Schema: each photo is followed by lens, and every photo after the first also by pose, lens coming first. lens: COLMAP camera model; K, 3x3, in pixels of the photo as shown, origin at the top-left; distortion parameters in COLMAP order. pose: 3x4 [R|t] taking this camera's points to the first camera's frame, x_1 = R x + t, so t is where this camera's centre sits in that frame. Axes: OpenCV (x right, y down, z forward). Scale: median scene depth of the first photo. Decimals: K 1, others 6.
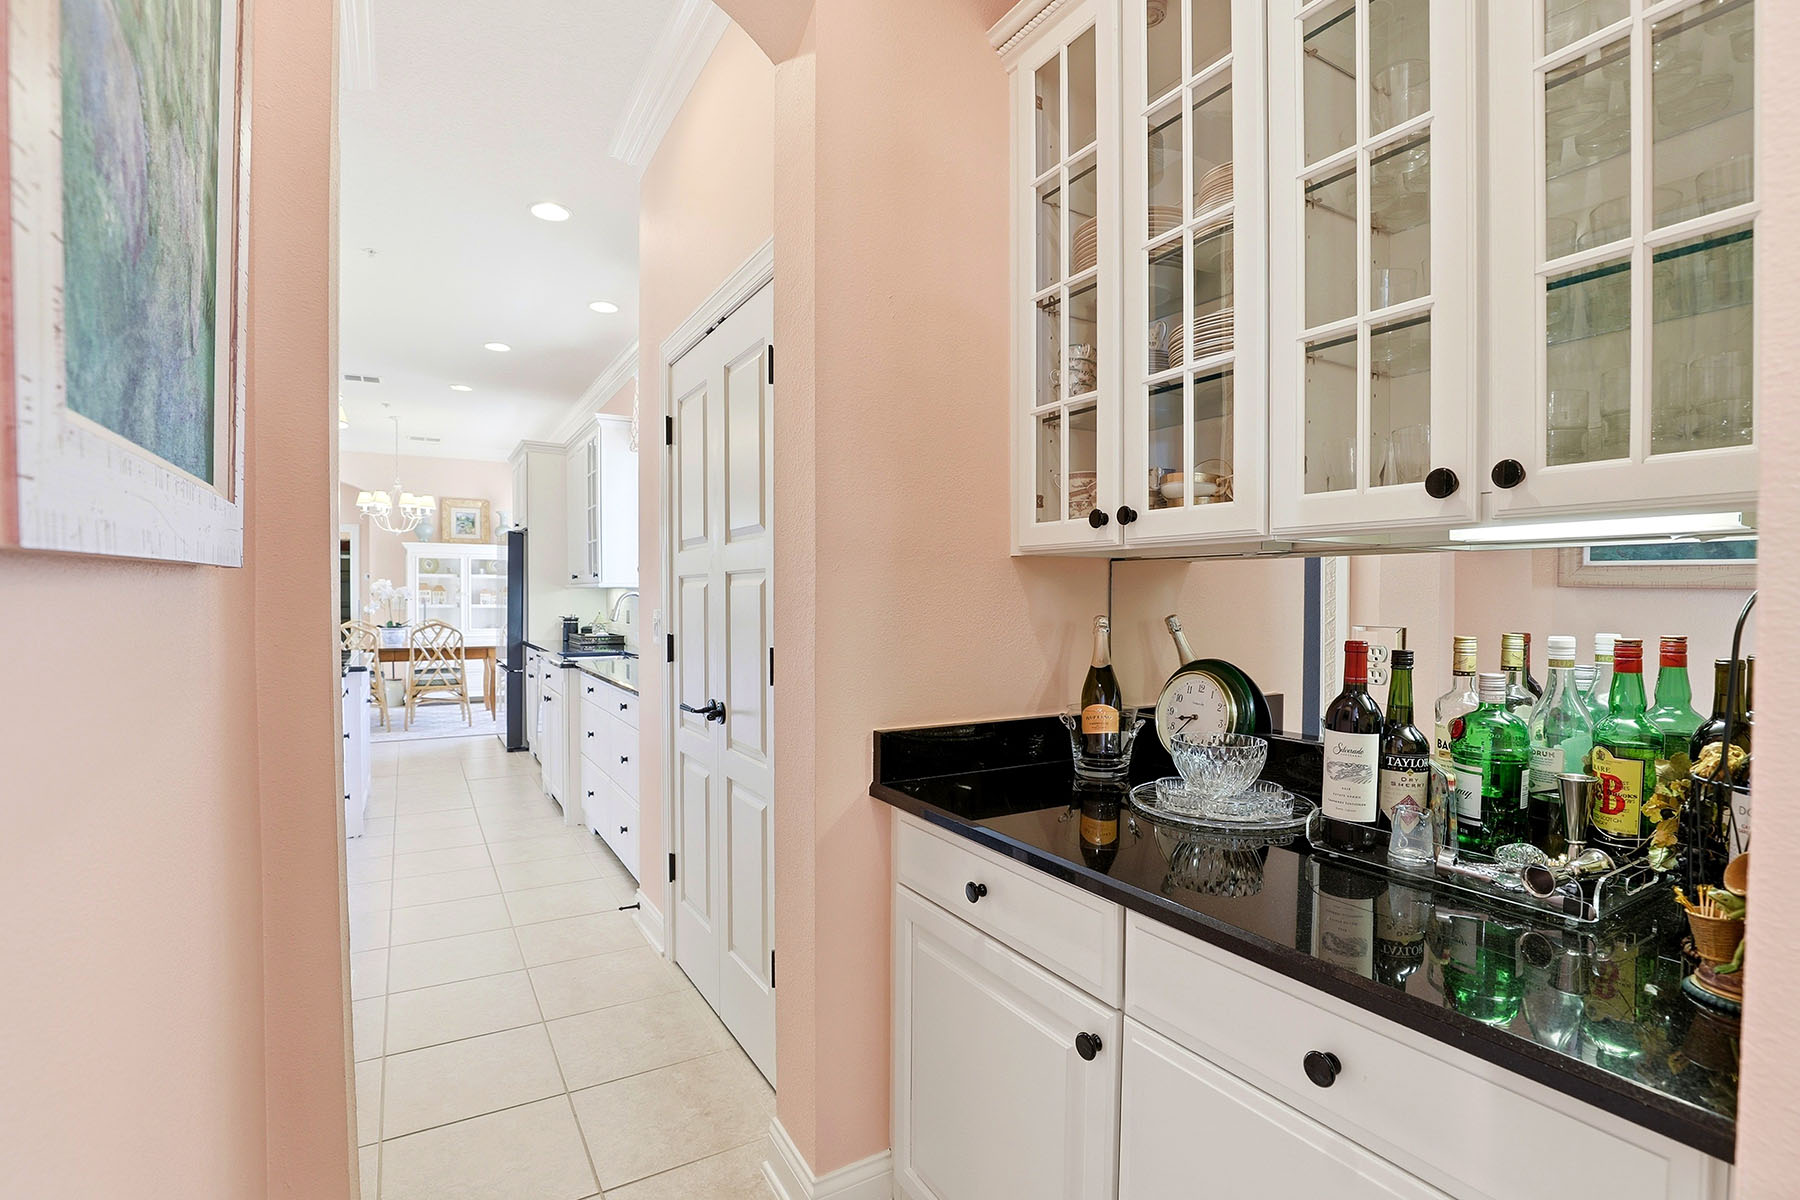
lens RADIAL K [[832.1, 0, 898.7], [0, 832.1, 607.0], [0, 0, 1]] dist [-0.028870, 0.000306]
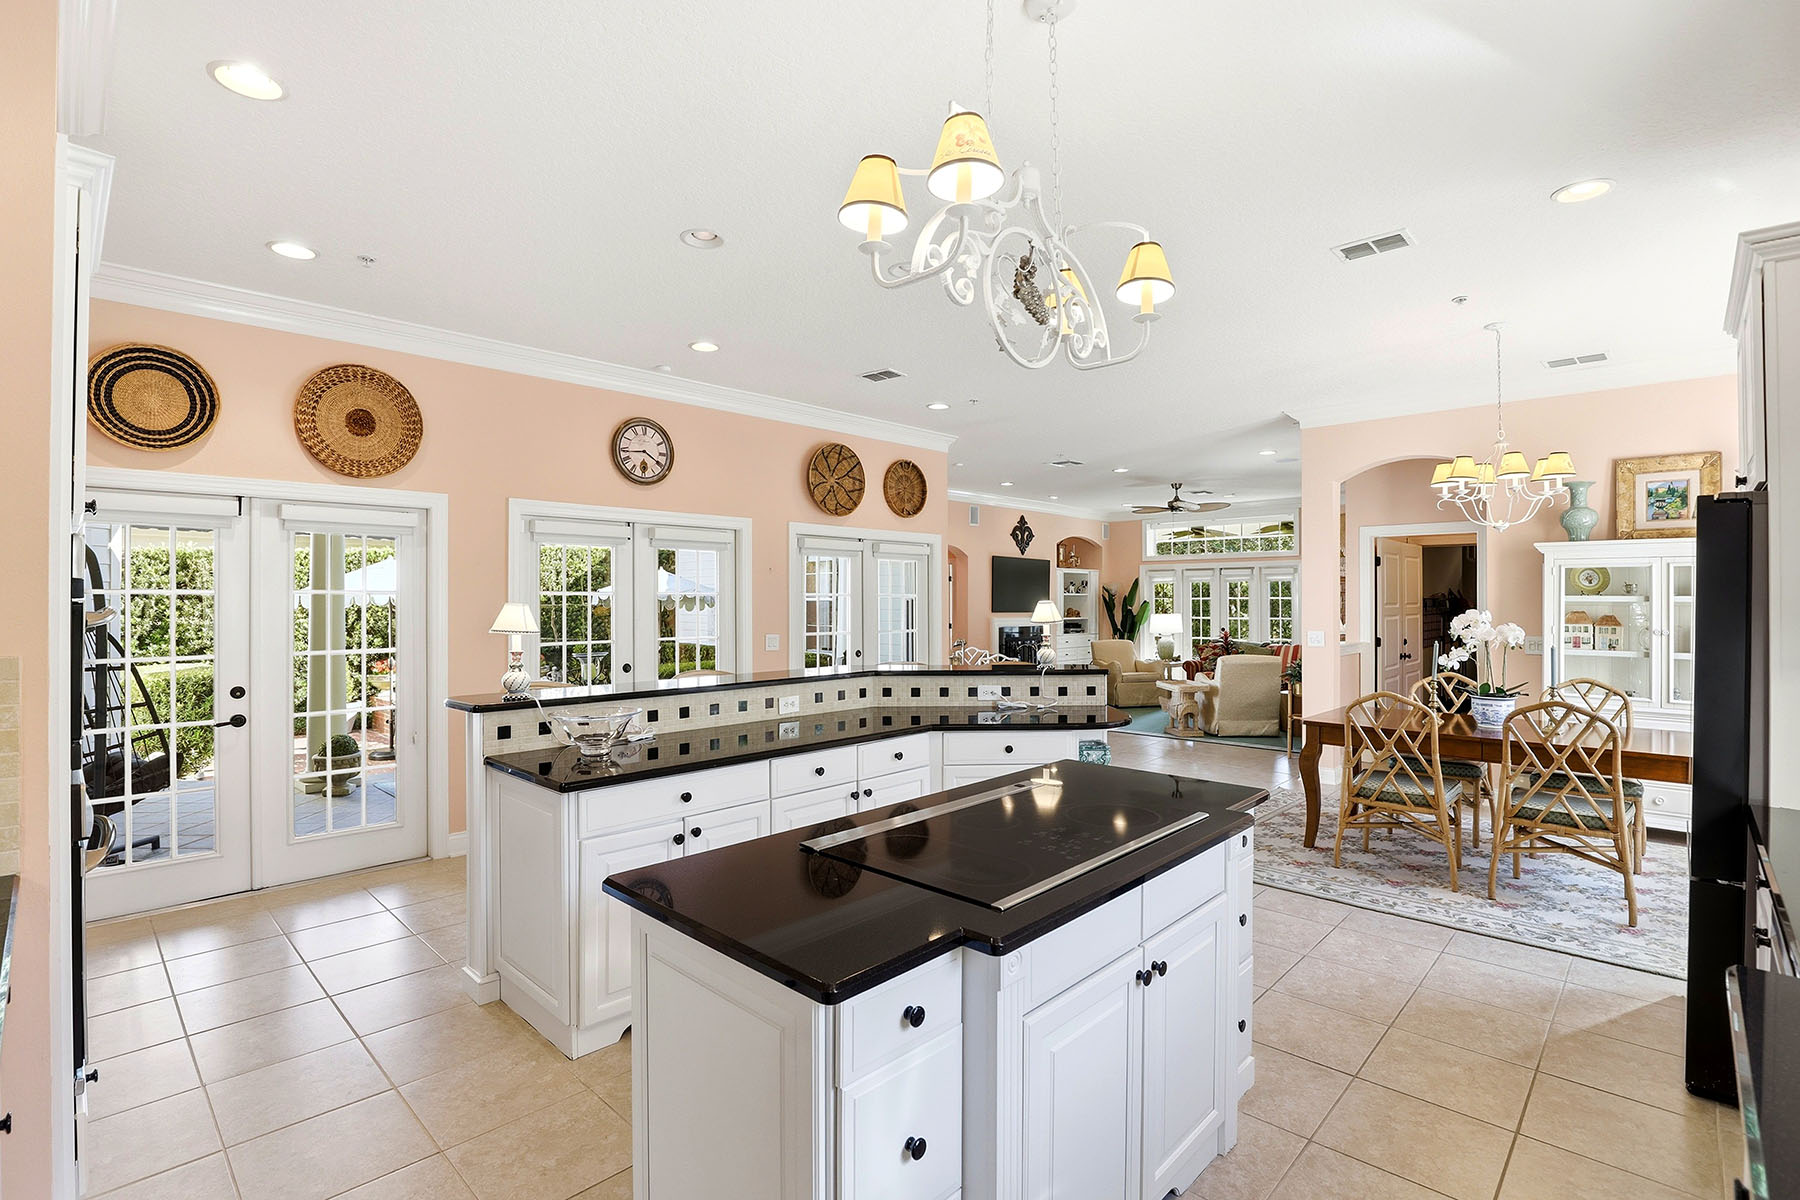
lens RADIAL K [[832.1, 0, 898.7], [0, 832.1, 607.0], [0, 0, 1]] dist [-0.028870, 0.000306]
pose [[0.262118, 0.002317, -0.965033, -0.178736], [-0.012023, 0.999927, -0.000865, -0.030912], [0.964961, 0.011829, 0.262127, 0.463251]]
